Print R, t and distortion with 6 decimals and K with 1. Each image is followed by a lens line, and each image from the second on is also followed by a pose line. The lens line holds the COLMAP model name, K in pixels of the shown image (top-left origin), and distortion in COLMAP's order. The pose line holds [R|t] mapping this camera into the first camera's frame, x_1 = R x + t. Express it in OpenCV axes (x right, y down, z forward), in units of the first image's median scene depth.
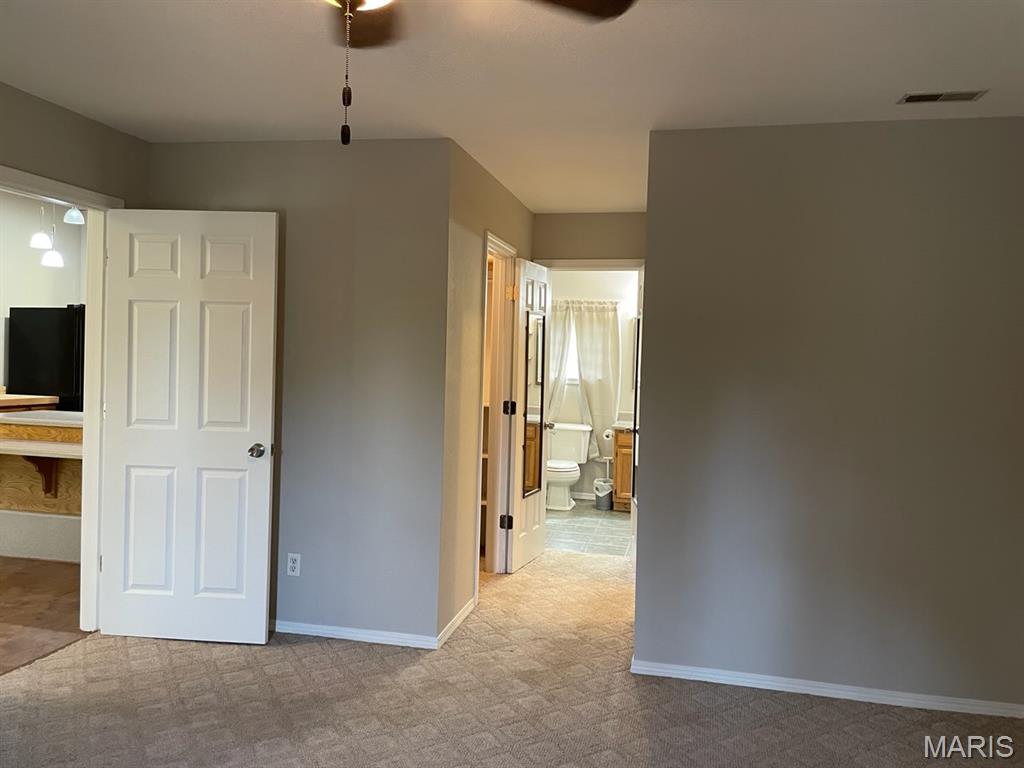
lens RADIAL K [[778.3, 0, 515.9], [0, 778.3, 380.3], [0, 0, 1]] dist [0.081702, -0.114069]
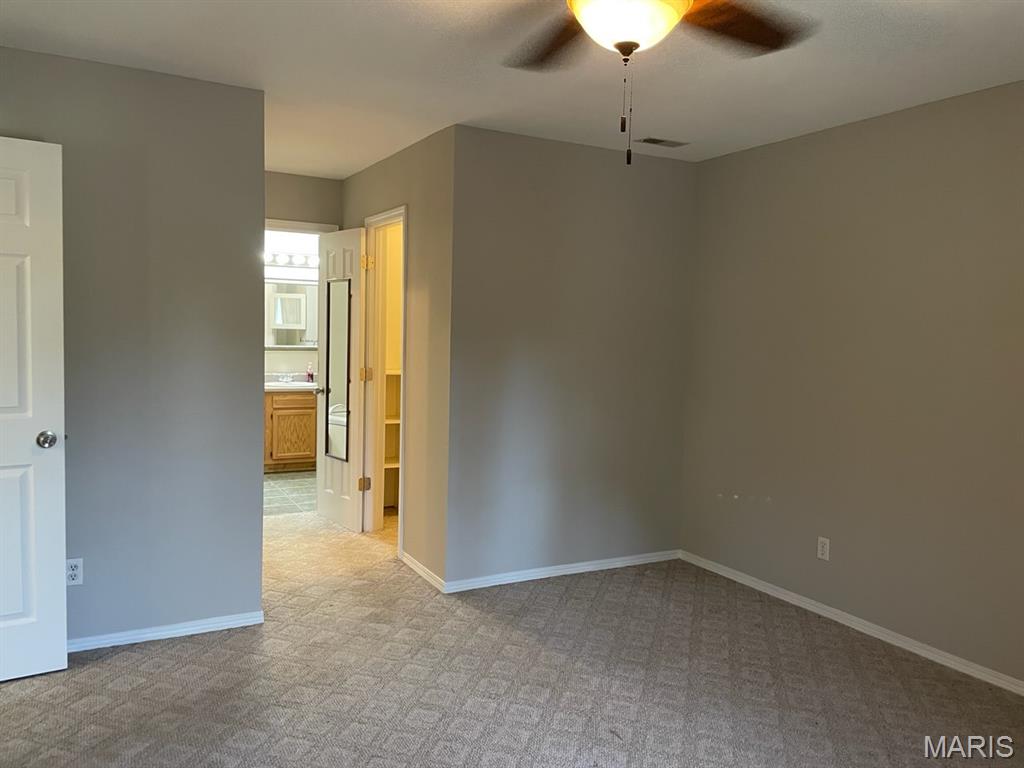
lens RADIAL K [[778.3, 0, 521.3], [0, 778.3, 379.9], [0, 0, 1]] dist [0.081702, -0.114069]
pose [[0.746862, -0.054356, 0.662754, -0.524606], [0.016443, 0.997858, 0.063311, -0.016341], [-0.664776, -0.036387, 0.746156, 0.070323]]
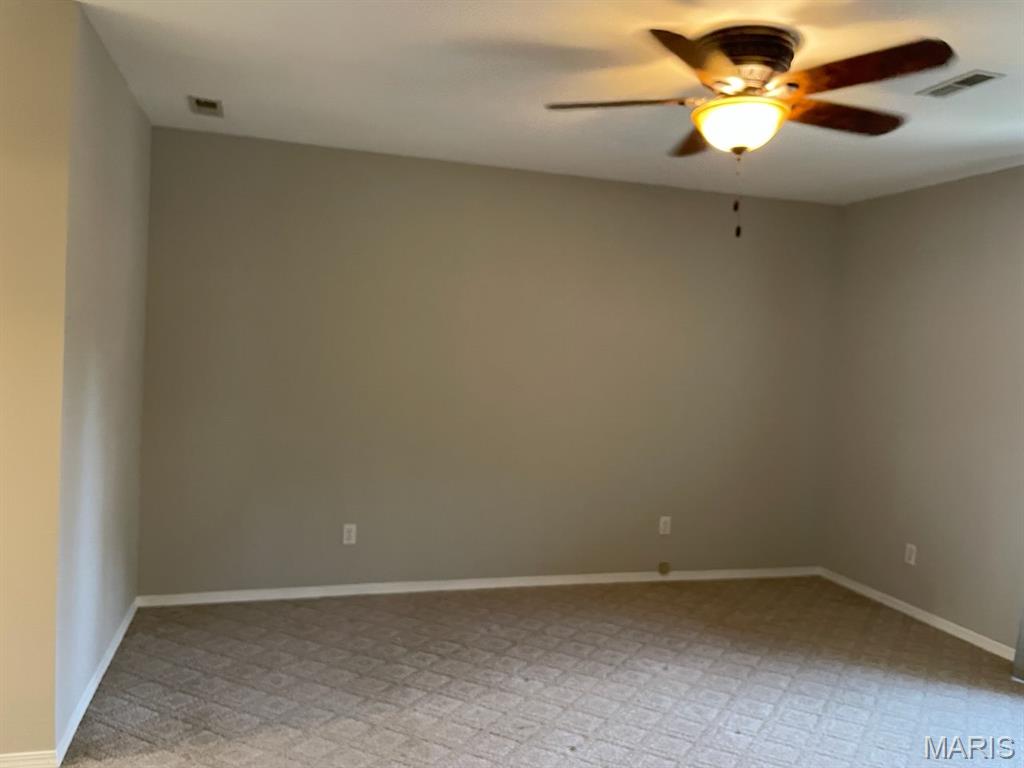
lens RADIAL K [[778.3, 0, 513.7], [0, 778.3, 380.4], [0, 0, 1]] dist [0.081702, -0.114069]
pose [[-0.476172, -0.094156, 0.874297, -0.648986], [-0.031437, 0.995438, 0.090080, -0.058414], [-0.878790, 0.015408, -0.476960, 0.977492]]
